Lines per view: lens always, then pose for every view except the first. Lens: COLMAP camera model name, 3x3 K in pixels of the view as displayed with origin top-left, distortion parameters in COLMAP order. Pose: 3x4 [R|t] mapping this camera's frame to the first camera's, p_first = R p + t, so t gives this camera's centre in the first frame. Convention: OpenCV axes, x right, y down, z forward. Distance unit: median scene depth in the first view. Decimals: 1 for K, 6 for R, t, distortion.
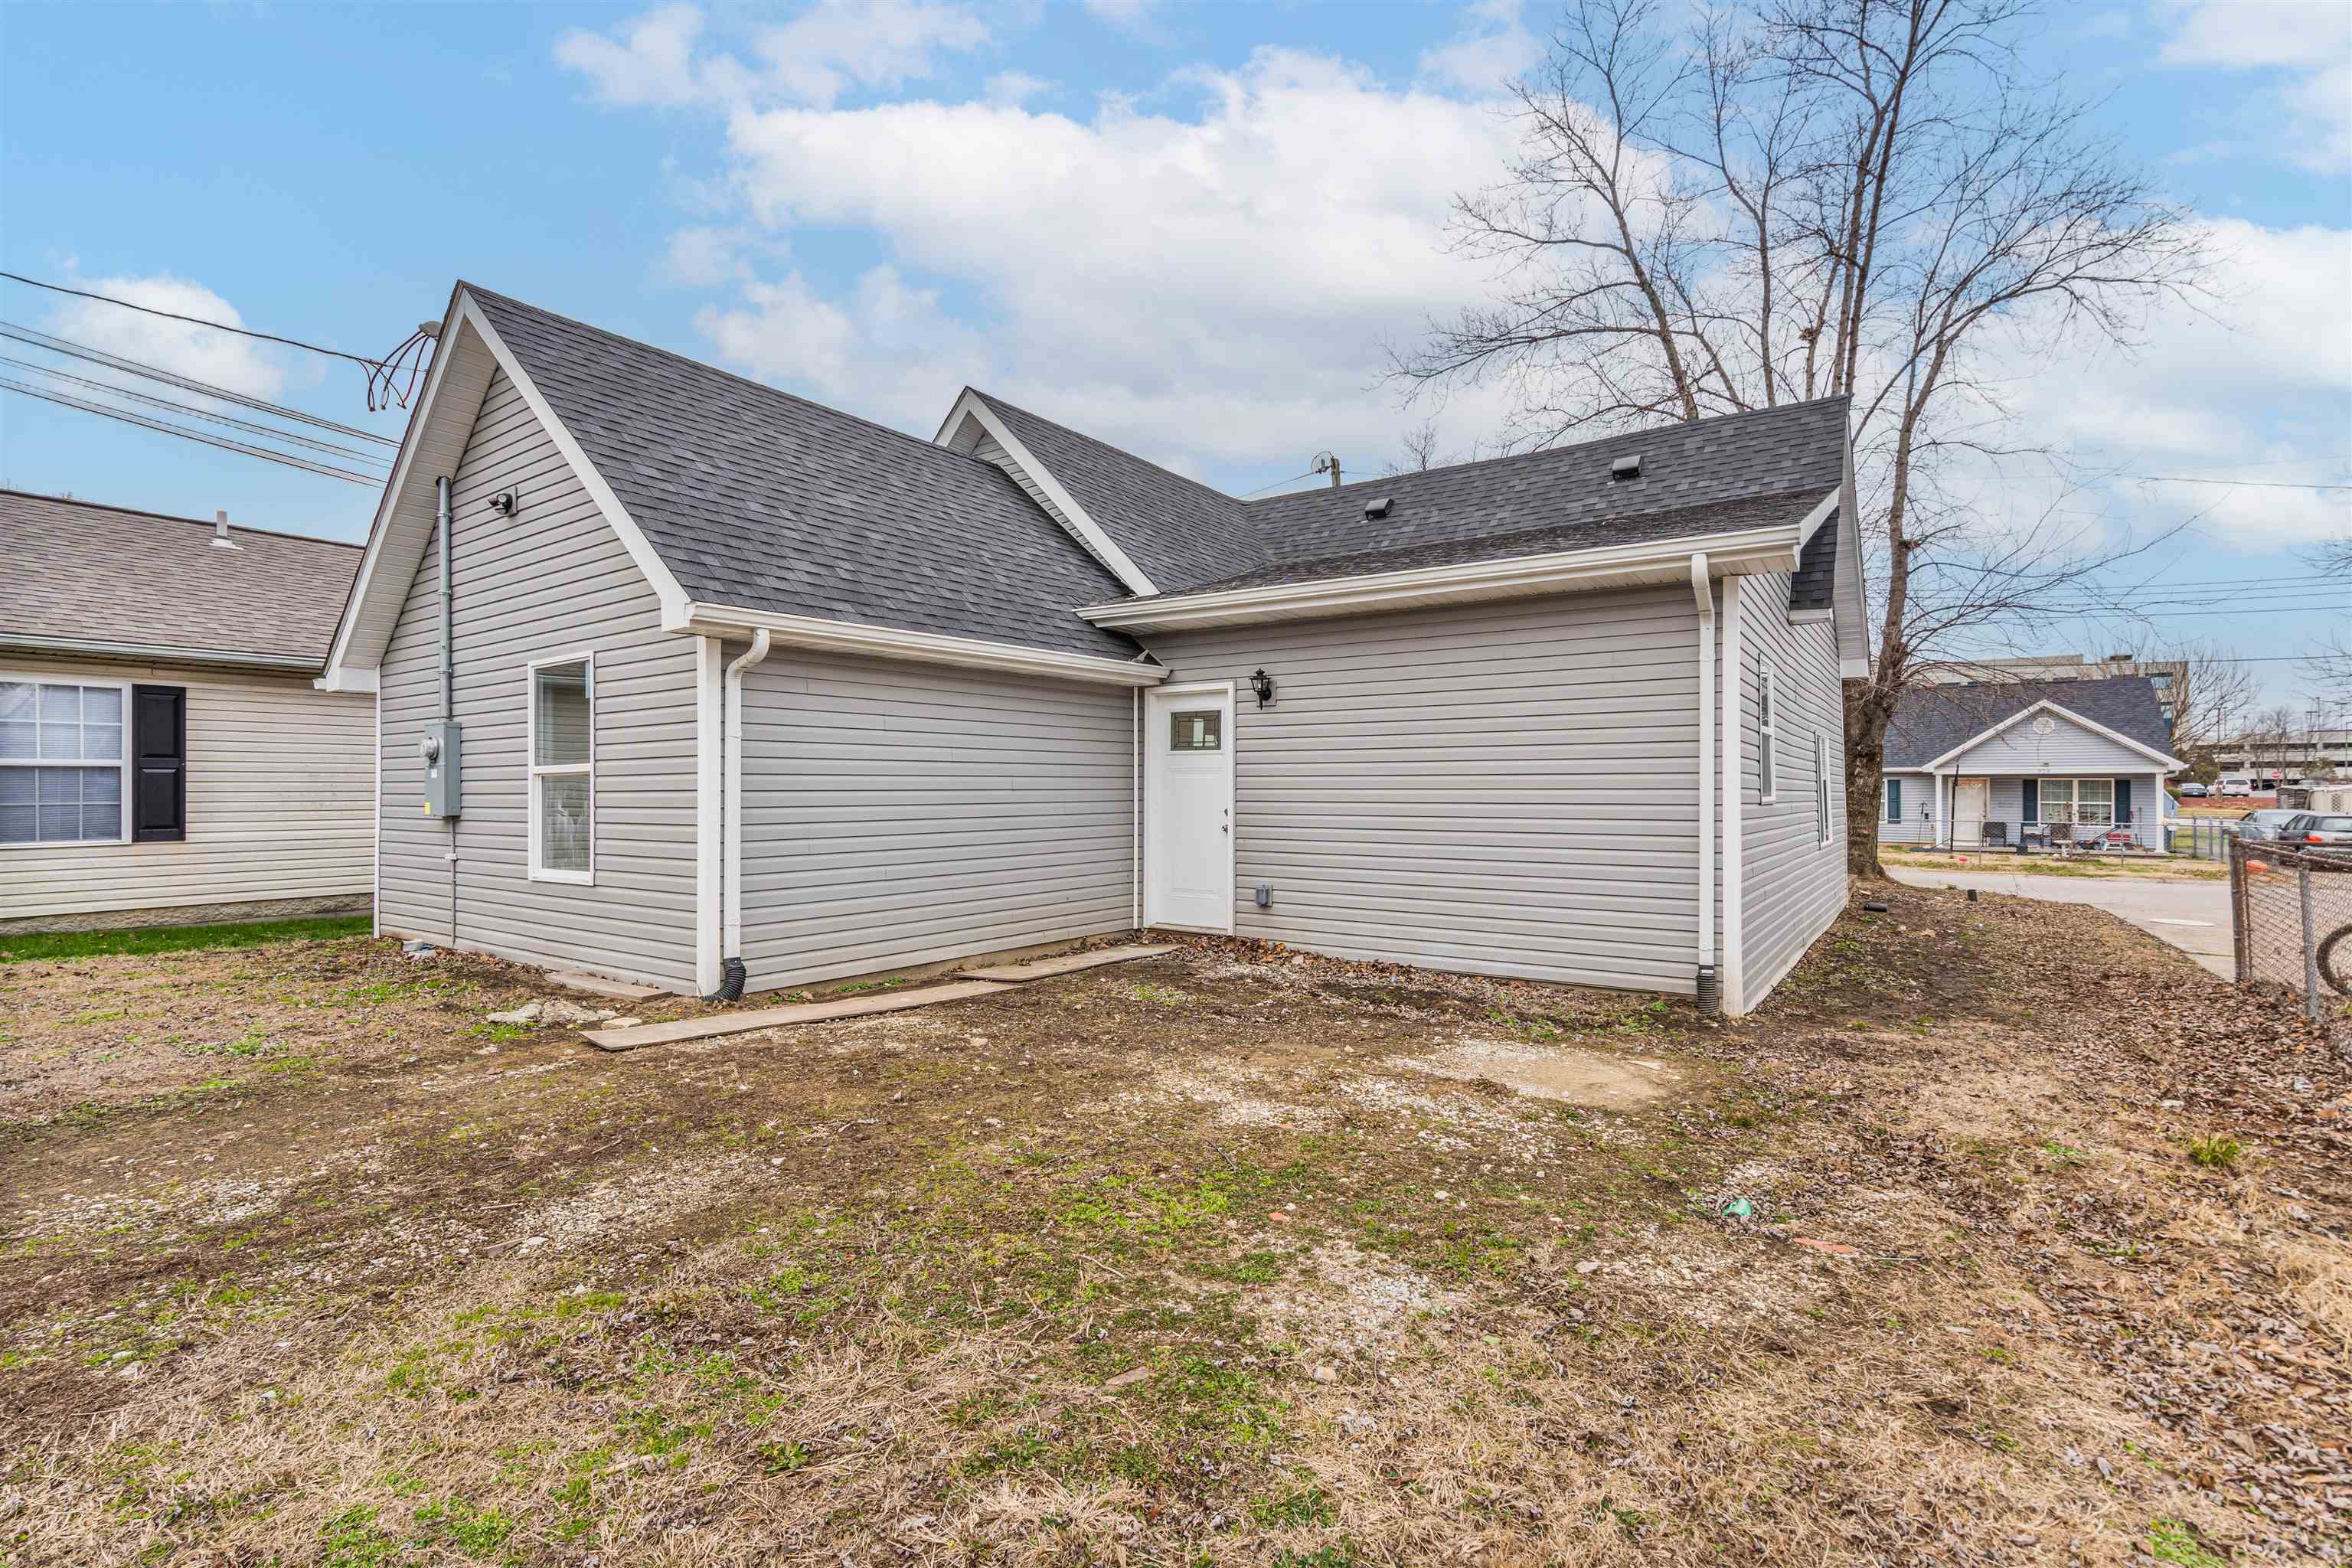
lens RADIAL K [[1087.6, 0, 1130.2], [0, 1087.6, 760.1], [0, 0, 1]] dist [0.001685, 0.006651]
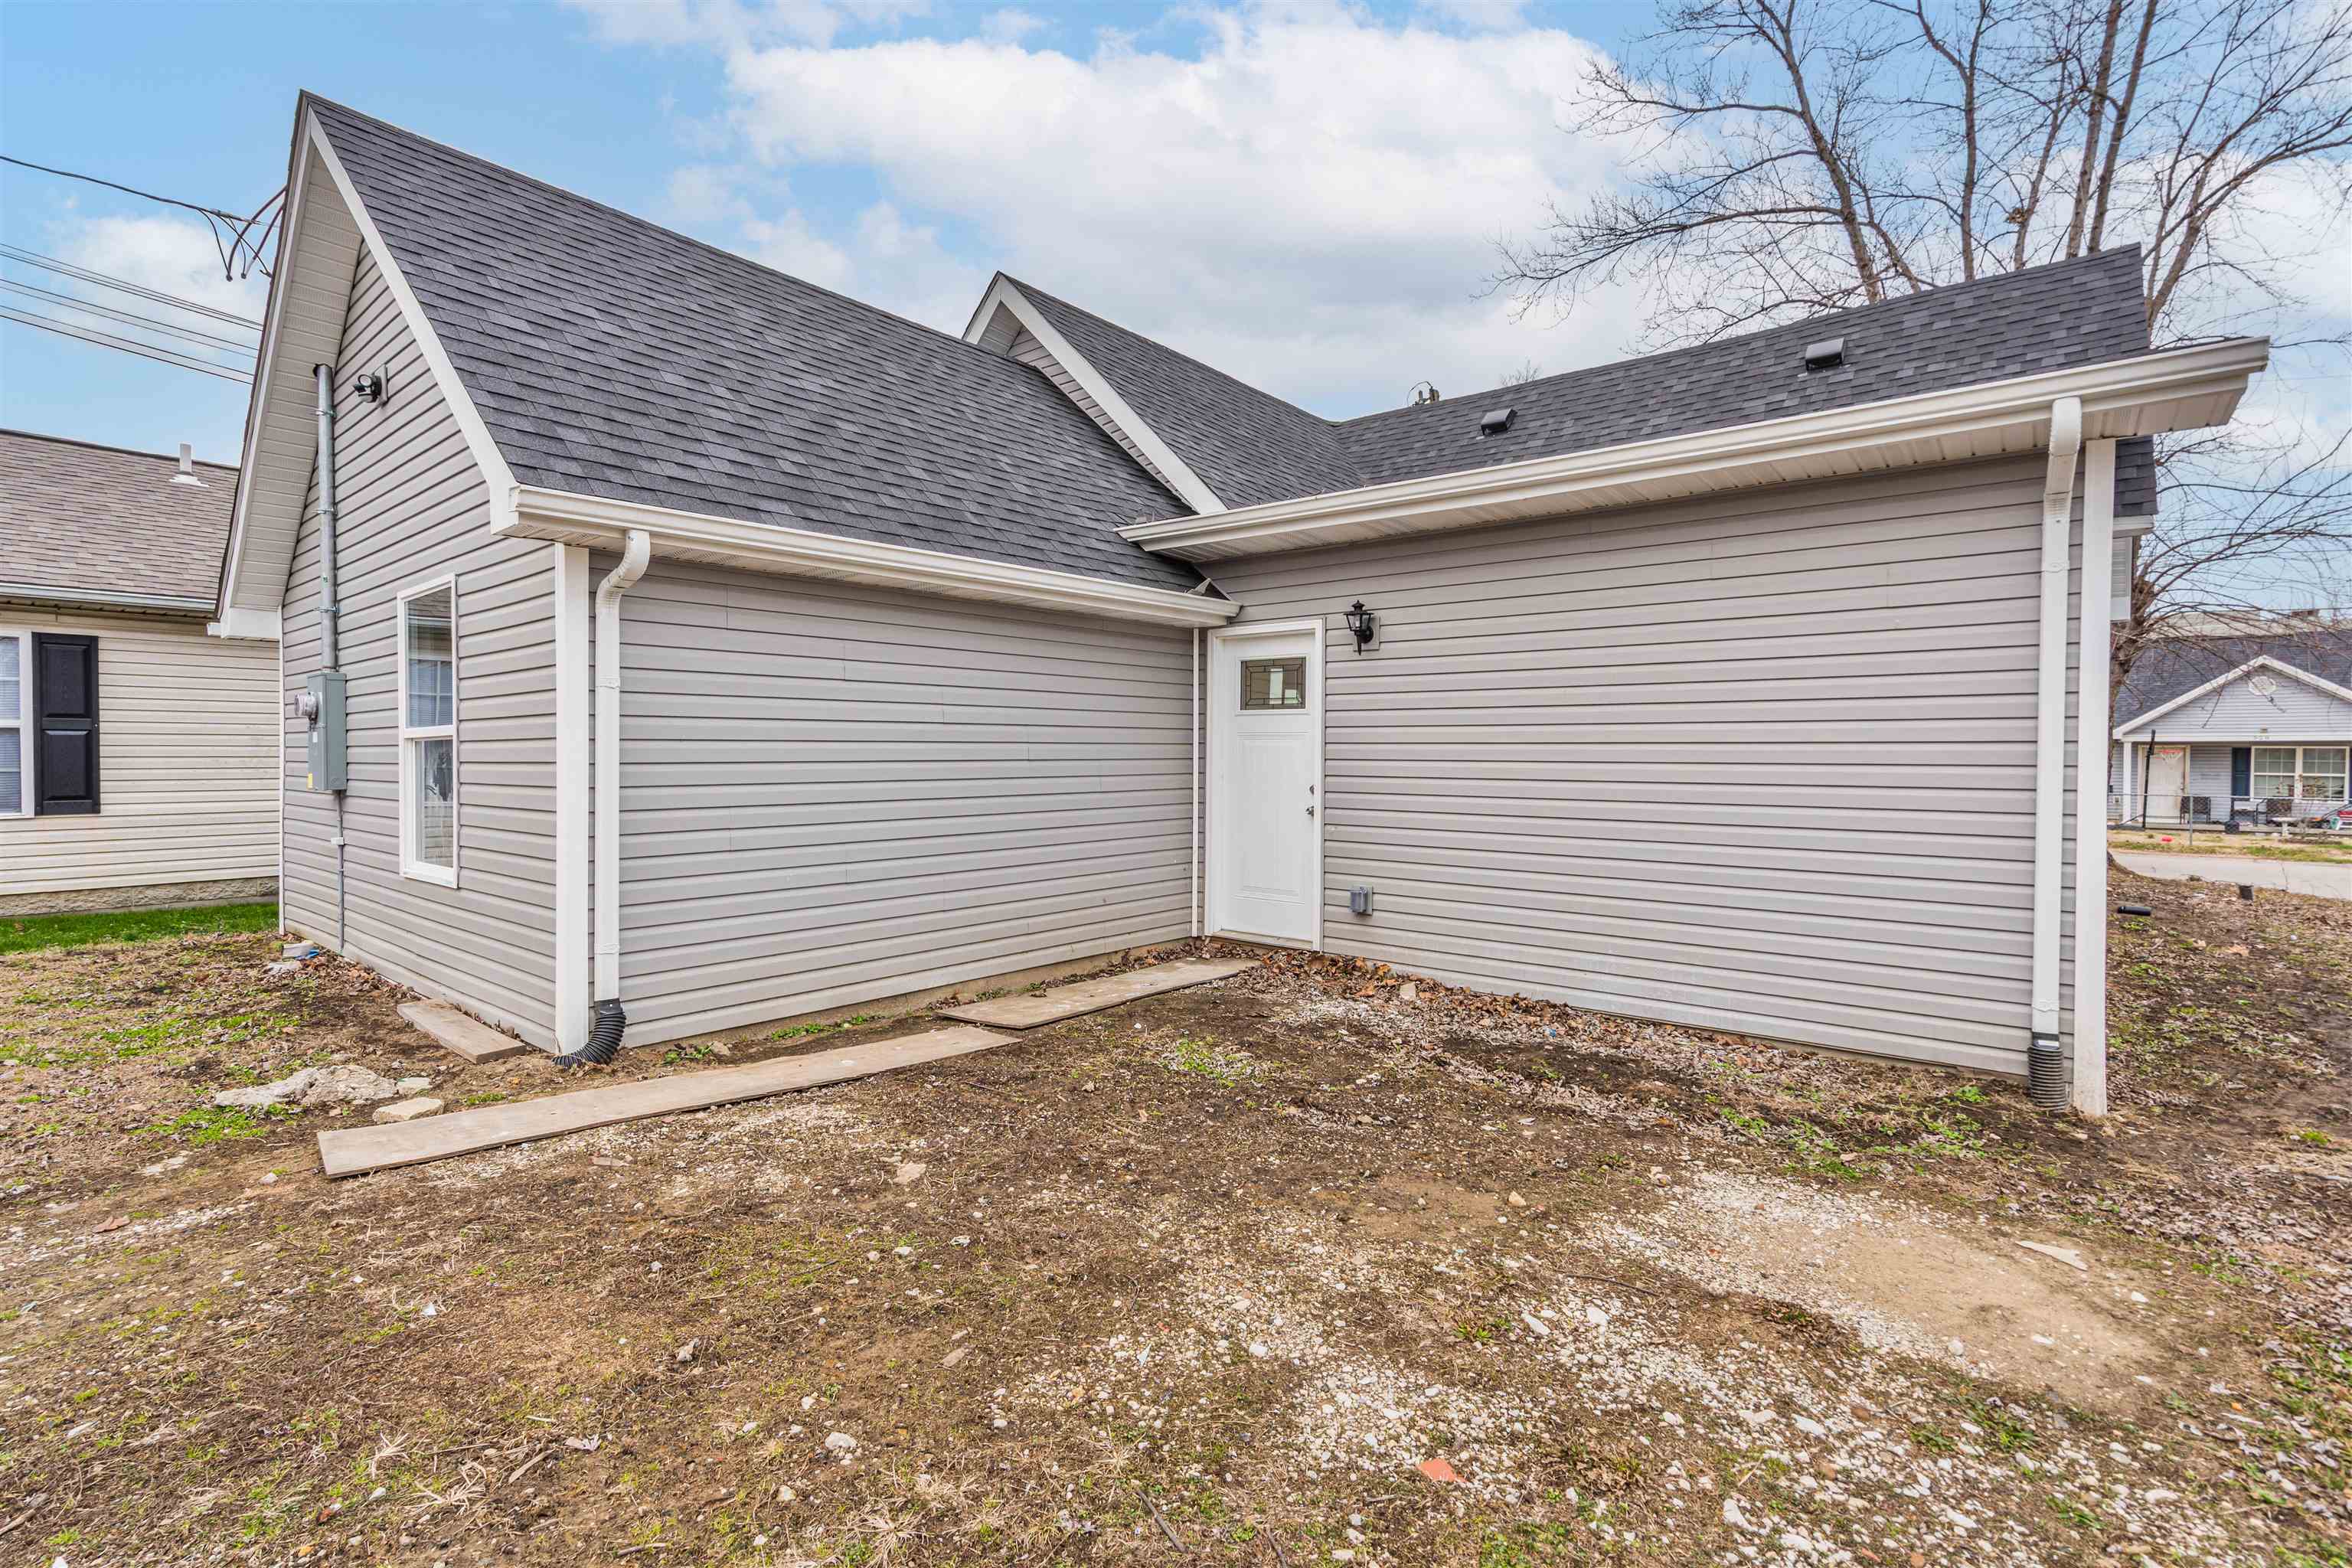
lens RADIAL K [[1087.6, 0, 1126.9], [0, 1087.6, 755.5], [0, 0, 1]] dist [0.001685, 0.006651]
pose [[0.996893, 0.004005, -0.078669, 0.019345], [-0.001723, 0.999576, 0.029052, 0.001246], [0.078752, -0.028827, 0.996477, 0.236212]]
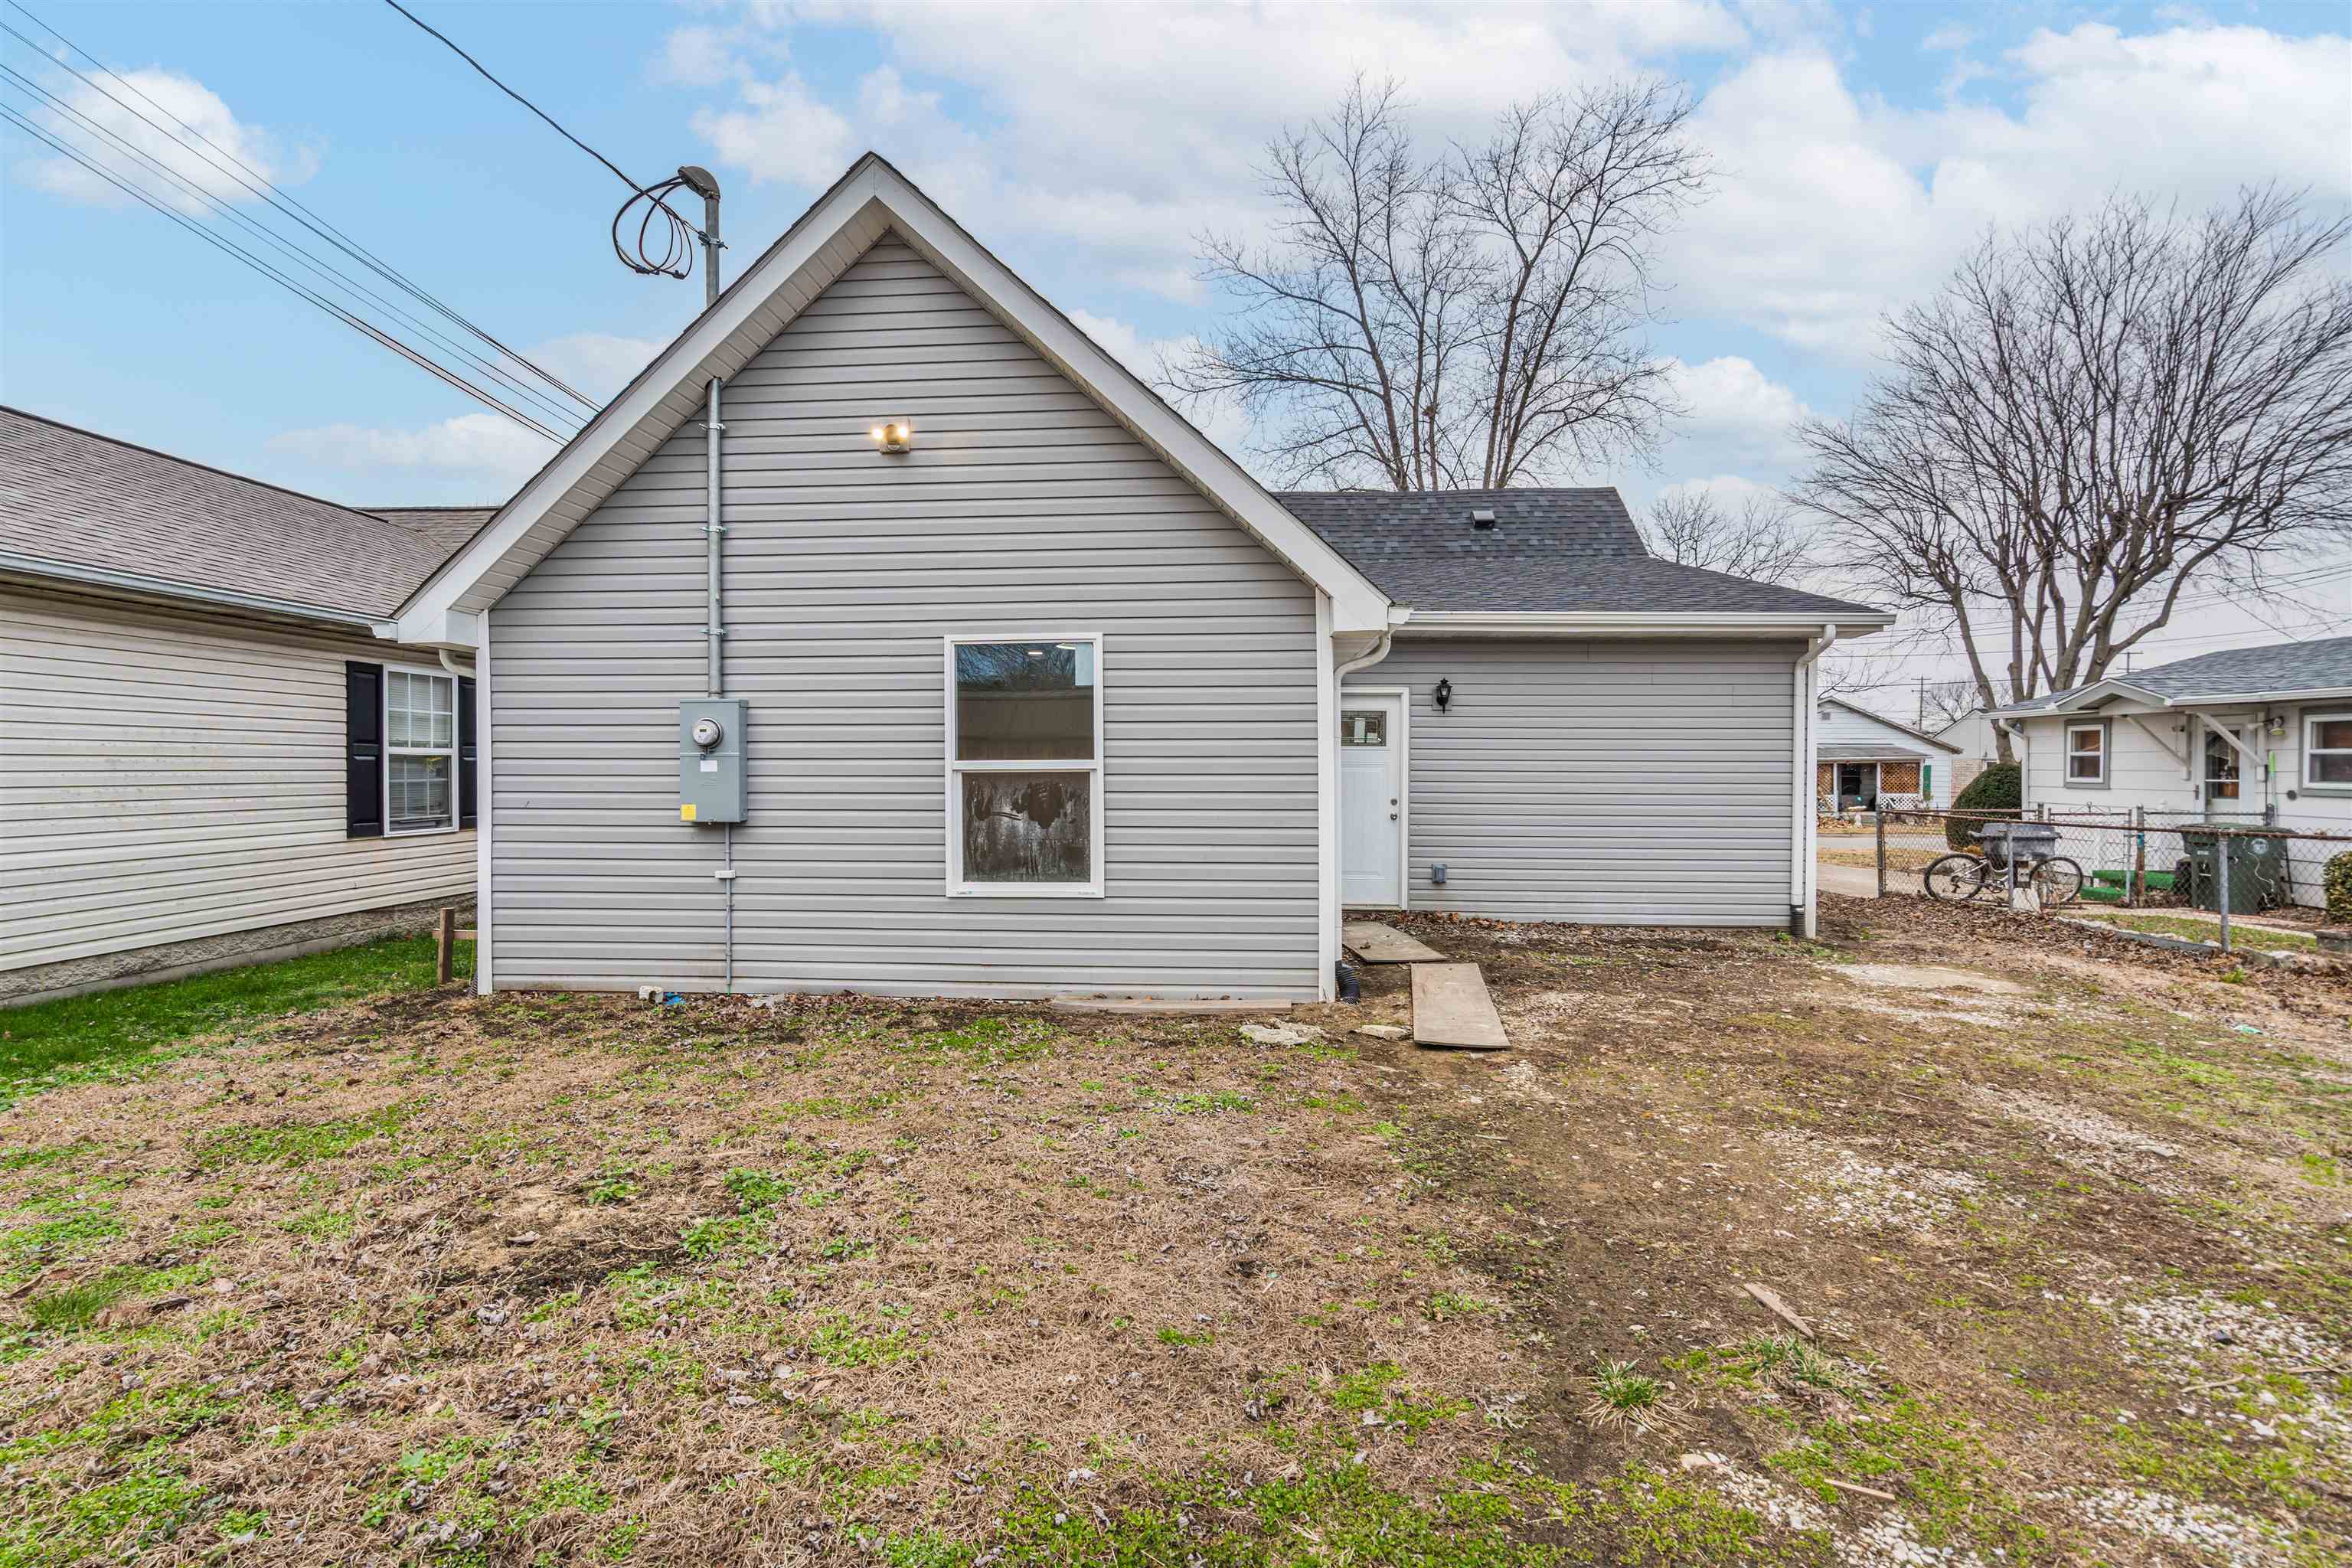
lens RADIAL K [[1087.6, 0, 1189.8], [0, 1087.6, 791.6], [0, 0, 1]] dist [0.001685, 0.006651]
pose [[0.843755, -0.008421, 0.536662, -0.735468], [-0.017926, 0.998877, 0.043856, -0.009553], [-0.536429, -0.046624, 0.842657, 0.171094]]
